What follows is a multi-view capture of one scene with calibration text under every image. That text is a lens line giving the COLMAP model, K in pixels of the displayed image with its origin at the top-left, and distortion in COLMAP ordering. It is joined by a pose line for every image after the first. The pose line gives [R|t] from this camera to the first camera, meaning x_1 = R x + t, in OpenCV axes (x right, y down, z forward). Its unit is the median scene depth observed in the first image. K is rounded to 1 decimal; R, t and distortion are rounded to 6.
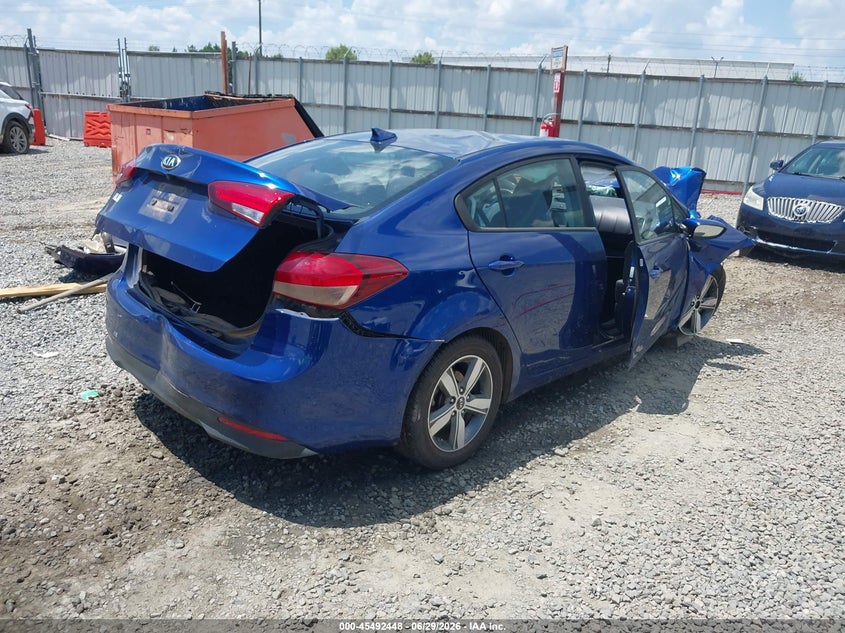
lens RADIAL K [[680.3, 0, 422.5], [0, 680.3, 316.5], [0, 0, 1]] dist [-0.003590, -0.003623]
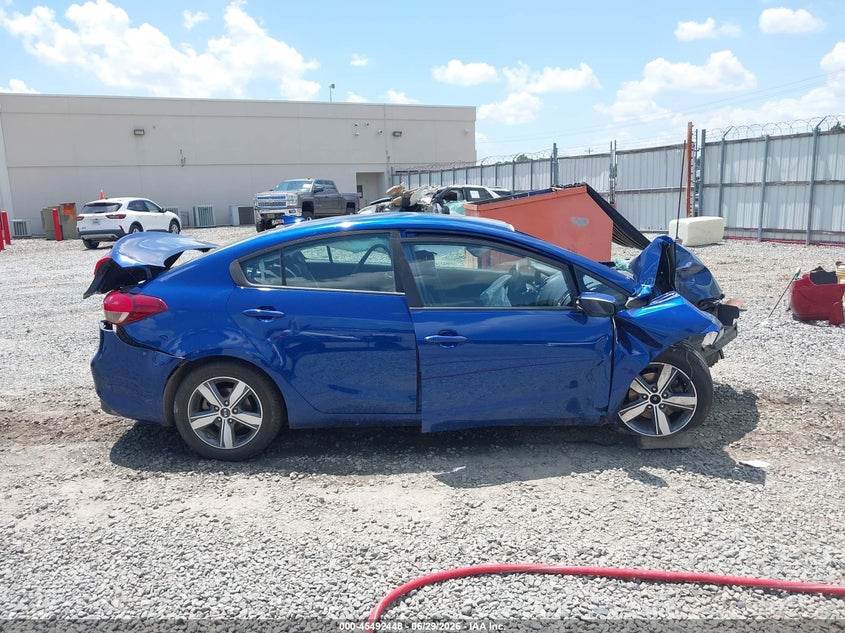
lens RADIAL K [[680.3, 0, 422.5], [0, 680.3, 316.5], [0, 0, 1]] dist [-0.003590, -0.003623]
pose [[0.652603, 0.057146, -0.755542, 0.764839], [-0.150550, 0.987050, -0.055382, -0.026659], [0.742592, 0.149890, 0.652755, 0.214782]]
